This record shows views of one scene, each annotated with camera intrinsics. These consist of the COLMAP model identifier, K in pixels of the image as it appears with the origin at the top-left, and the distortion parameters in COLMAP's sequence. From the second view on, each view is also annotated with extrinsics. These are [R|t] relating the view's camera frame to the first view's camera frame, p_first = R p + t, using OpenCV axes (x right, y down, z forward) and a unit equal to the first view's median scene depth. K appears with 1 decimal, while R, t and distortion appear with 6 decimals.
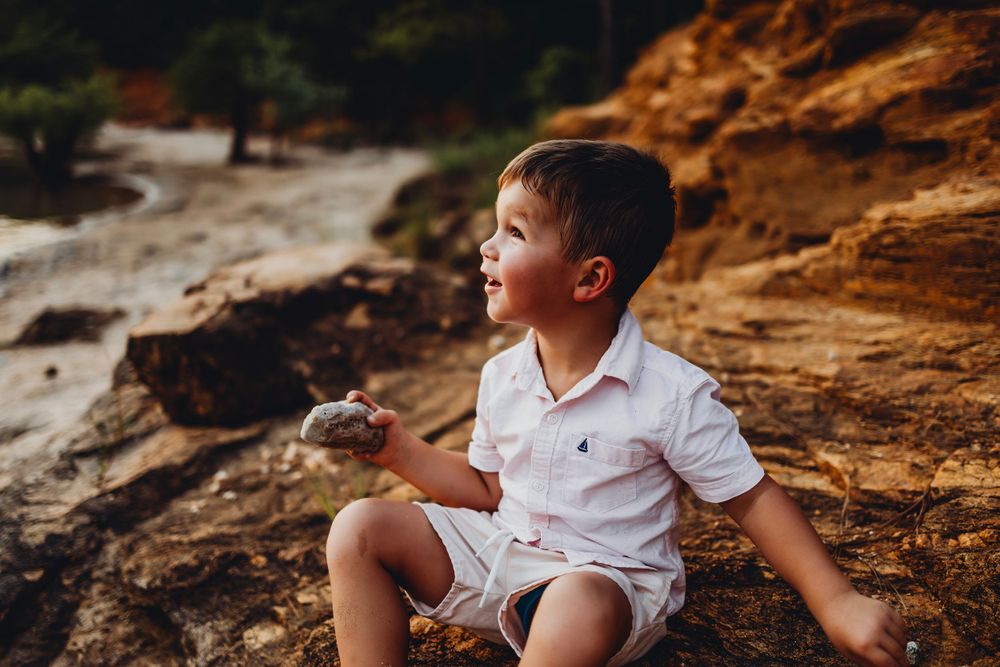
lens RADIAL K [[1007.5, 0, 500.0], [0, 1007.5, 333.5], [0, 0, 1]] dist [0.004173, 0.001647]
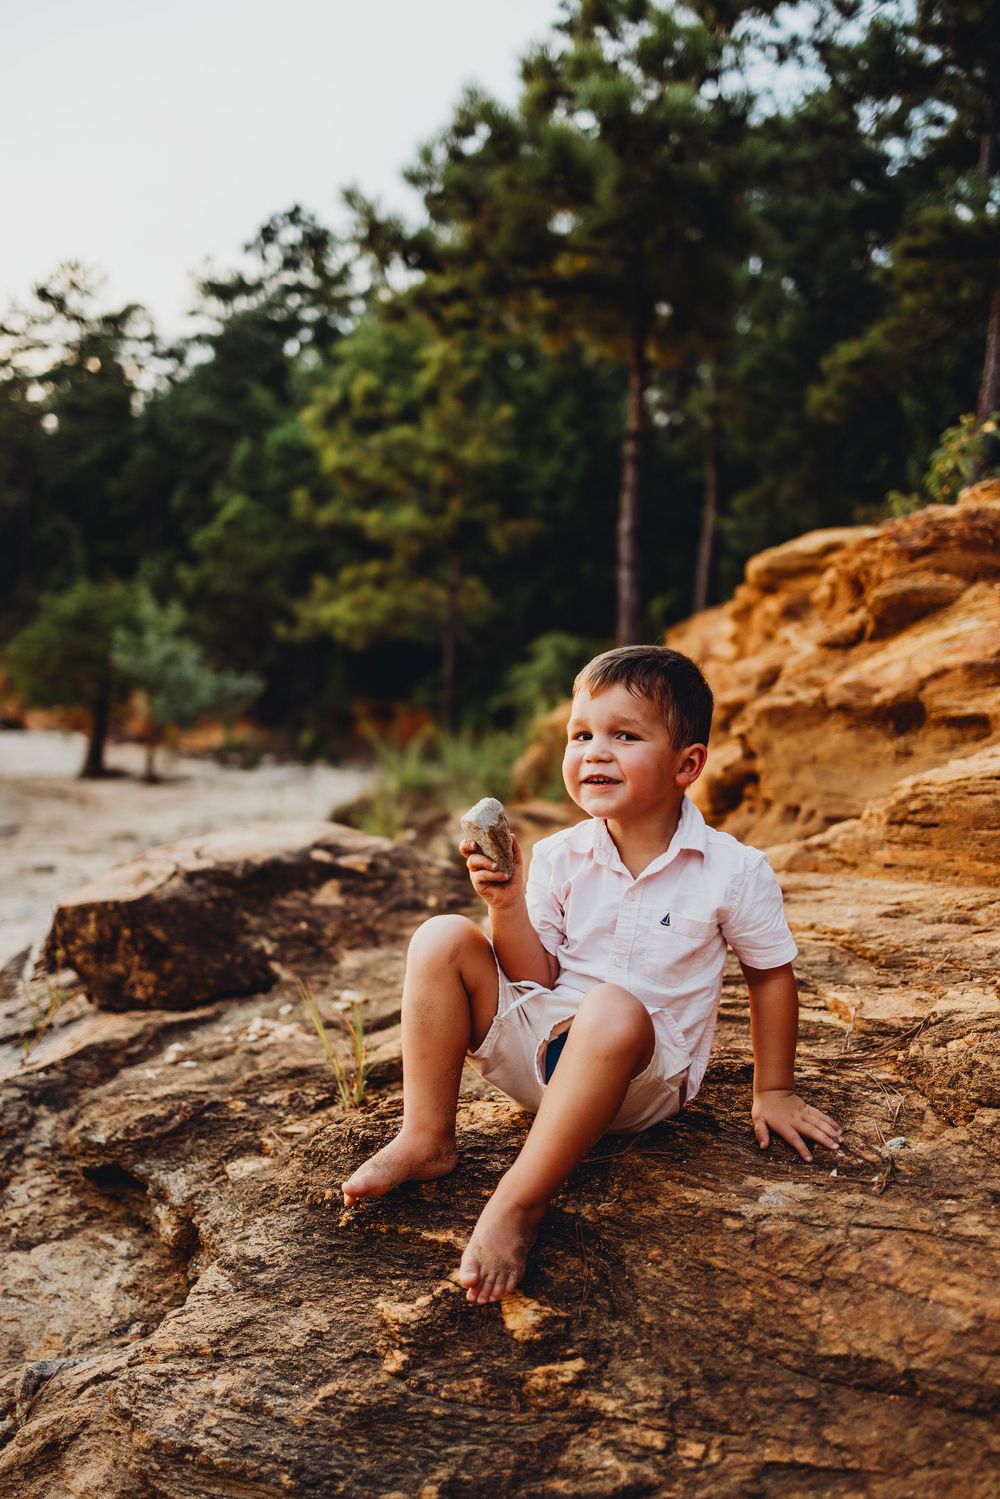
lens RADIAL K [[1510.3, 0, 500.0], [0, 1510.3, 749.5], [0, 0, 1]] dist [0.004173, 0.001647]
pose [[0.998937, 0.041198, 0.020698, -0.033746], [-0.036170, 0.978662, -0.202270, 0.149509], [-0.028589, 0.201307, 0.979111, -0.368112]]
